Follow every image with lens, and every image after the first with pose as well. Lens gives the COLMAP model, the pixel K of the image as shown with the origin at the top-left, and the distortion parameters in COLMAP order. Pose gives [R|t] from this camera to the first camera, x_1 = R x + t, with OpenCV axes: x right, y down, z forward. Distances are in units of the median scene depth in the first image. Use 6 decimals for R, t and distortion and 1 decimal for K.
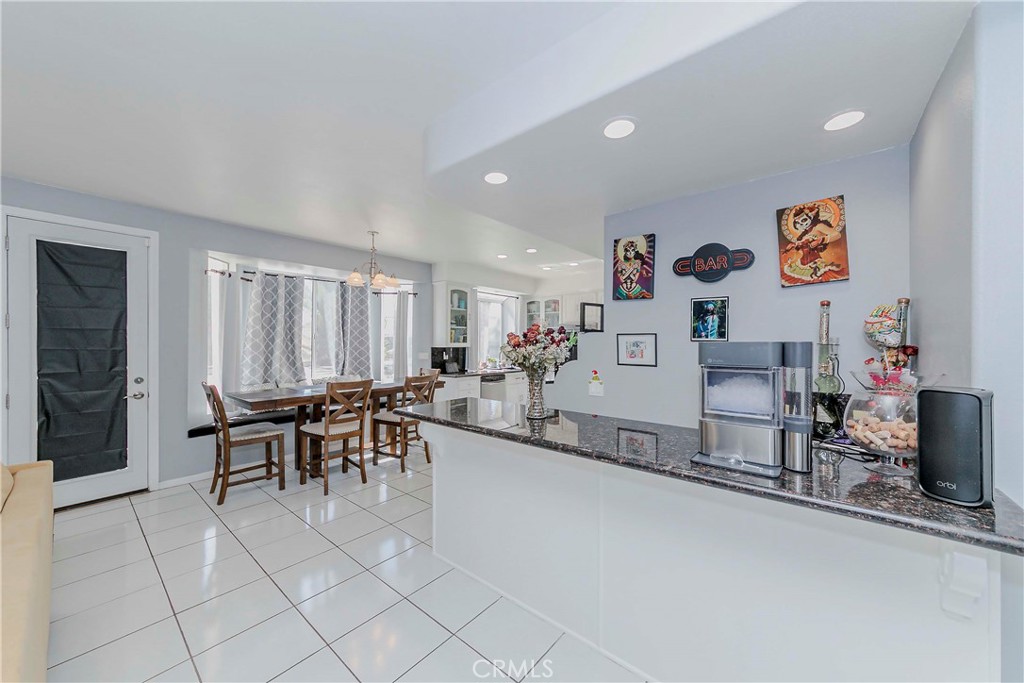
lens RADIAL K [[363.5, 0, 521.6], [0, 363.5, 341.6], [0, 0, 1]] dist [-0.000790, 0.001732]
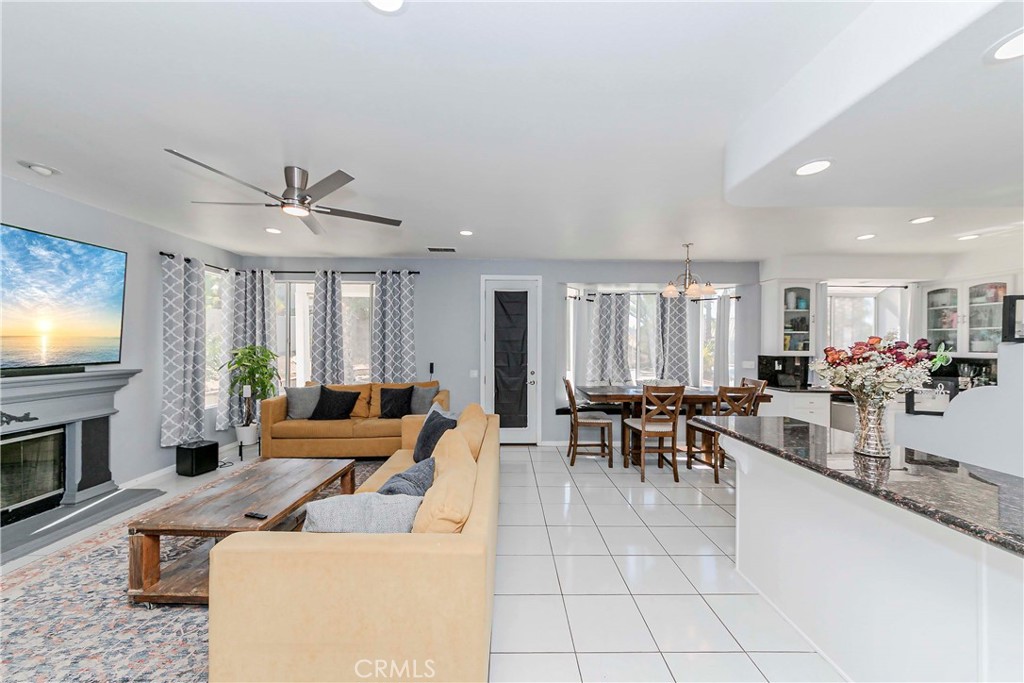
lens RADIAL K [[363.5, 0, 512.8], [0, 363.5, 341.6], [0, 0, 1]] dist [-0.000790, 0.001732]
pose [[0.644442, -0.001752, -0.764651, 0.069902], [-0.004565, 0.999971, -0.006139, -0.014676], [0.764640, 0.007447, 0.644415, -0.057580]]
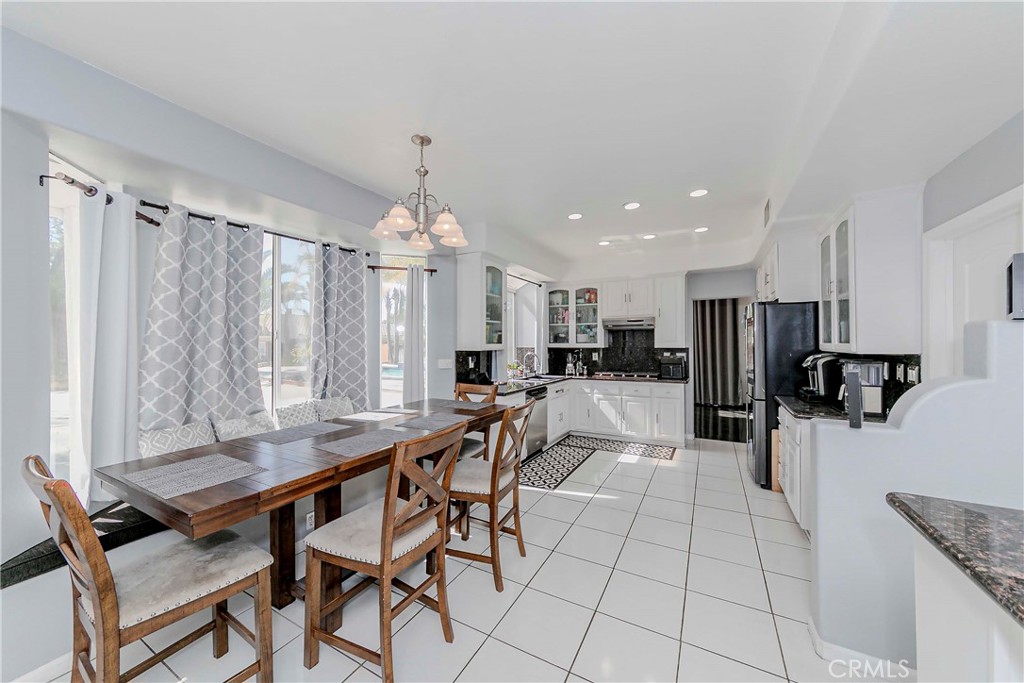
lens RADIAL K [[363.5, 0, 512.1], [0, 363.5, 341.9], [0, 0, 1]] dist [-0.000790, 0.001732]
pose [[0.984756, -0.005810, 0.173842, -0.393695], [0.005989, 0.999982, -0.000501, 0.000328], [-0.173836, 0.001535, 0.984773, 0.472795]]
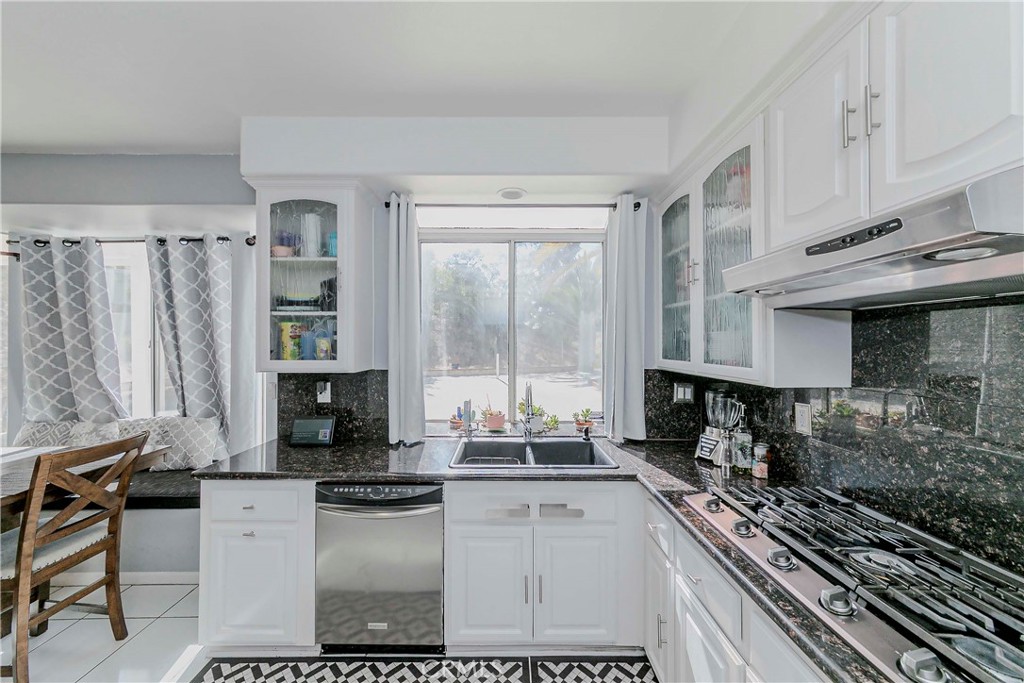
lens RADIAL K [[363.5, 0, 515.0], [0, 363.5, 344.0], [0, 0, 1]] dist [-0.000790, 0.001732]
pose [[0.639300, -0.011146, -0.768877, 0.307582], [0.000590, 0.999902, -0.014005, -0.009934], [0.768957, 0.008500, 0.639244, 1.419929]]
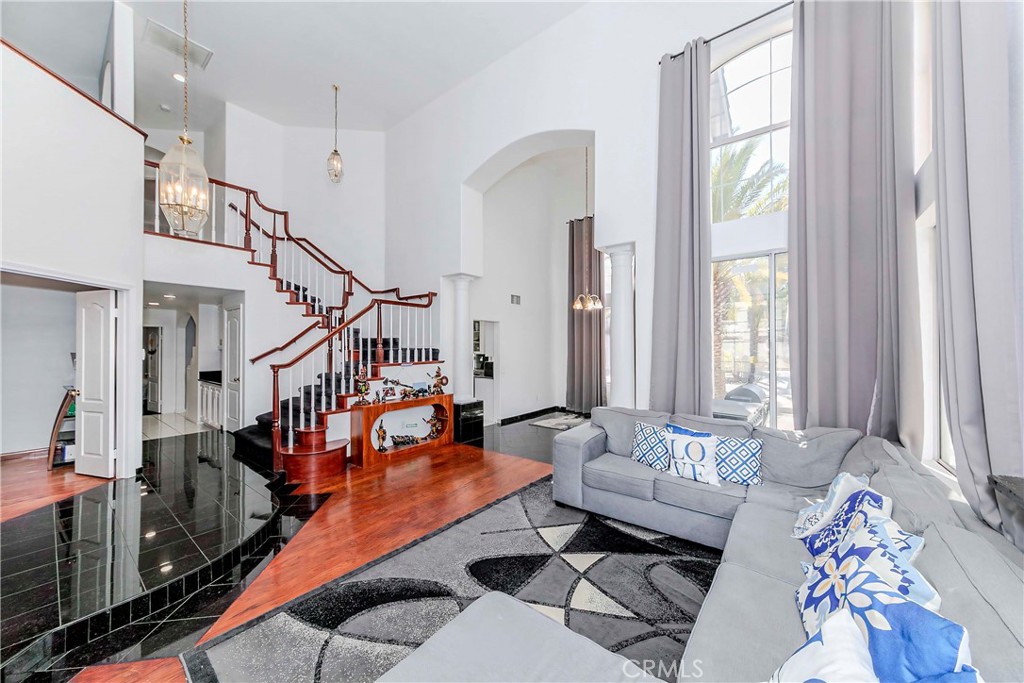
lens RADIAL K [[363.5, 0, 513.4], [0, 363.5, 342.8], [0, 0, 1]] dist [-0.000790, 0.001732]
pose [[0.017980, -0.017154, -0.999691, 2.356948], [-0.001918, 0.999850, -0.017191, -0.012201], [0.999837, 0.002226, 0.017944, 1.742644]]
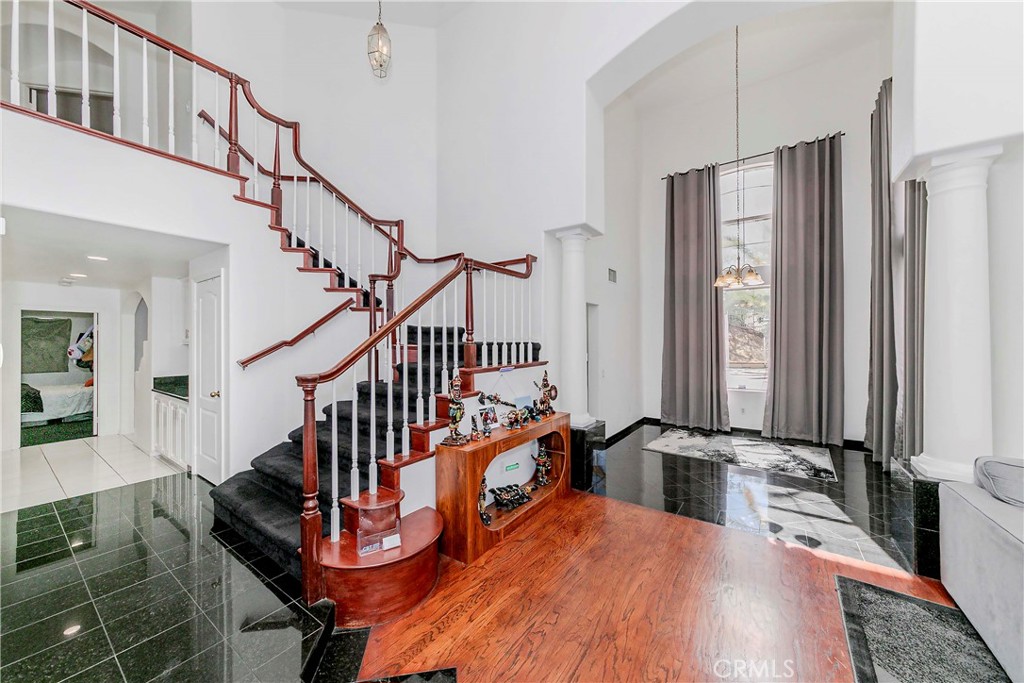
lens RADIAL K [[363.5, 0, 521.4], [0, 363.5, 340.0], [0, 0, 1]] dist [-0.000790, 0.001732]
pose [[0.082448, -0.010573, -0.996539, 1.798051], [-0.000518, 0.999943, -0.010652, -0.010143], [0.996595, 0.001395, 0.082437, 1.312432]]
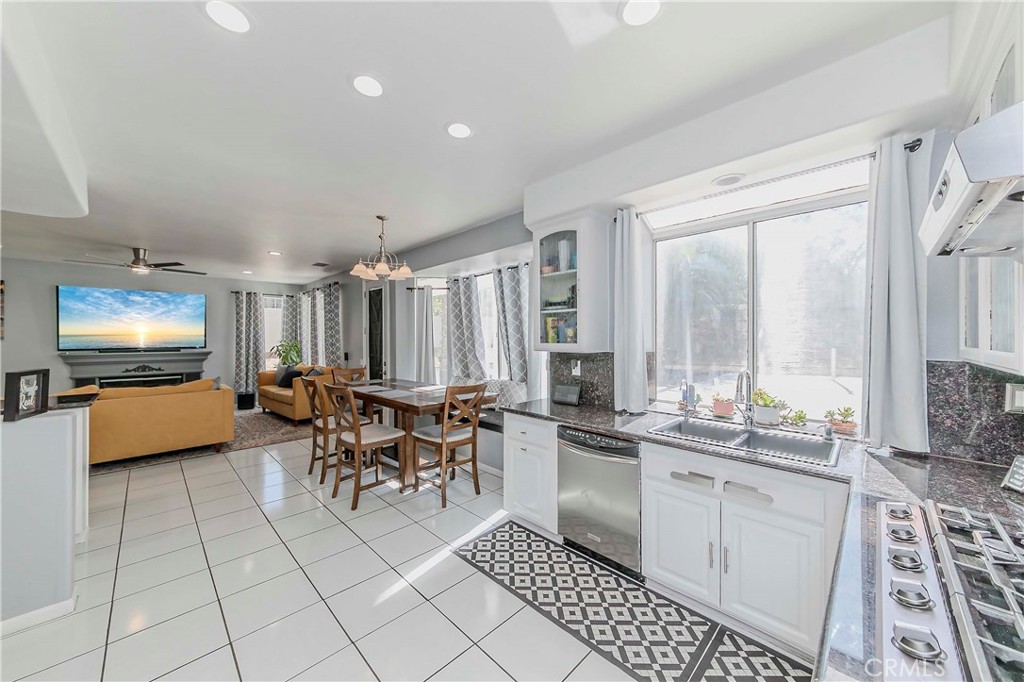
lens RADIAL K [[363.5, 0, 524.7], [0, 363.5, 337.8], [0, 0, 1]] dist [-0.000790, 0.001732]
pose [[-0.069568, -0.010612, -0.997521, 0.462419], [-0.003250, 0.999941, -0.010411, 0.001841], [0.997572, 0.002518, -0.069599, 1.500131]]
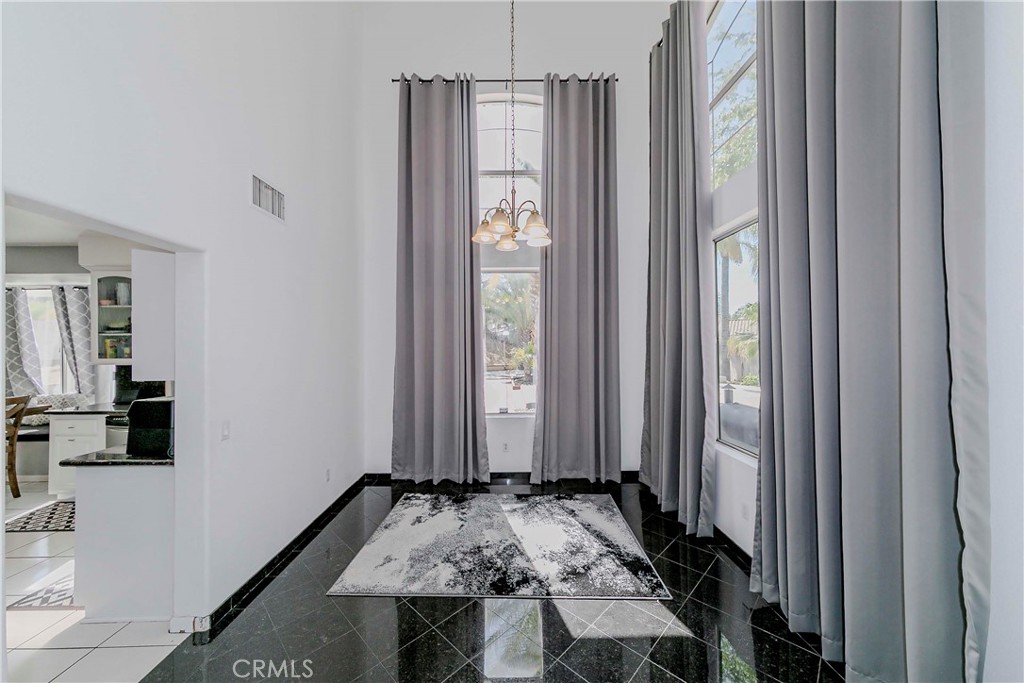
lens RADIAL K [[346.2, 0, 508.6], [0, 346.2, 346.7], [0, 0, 1]] dist [0.006213, 0.000113]
pose [[0.645349, -0.010880, -0.763810, 1.133872], [0.005937, 0.999940, -0.009227, -0.012251], [0.763865, 0.001420, 0.645375, 1.717549]]
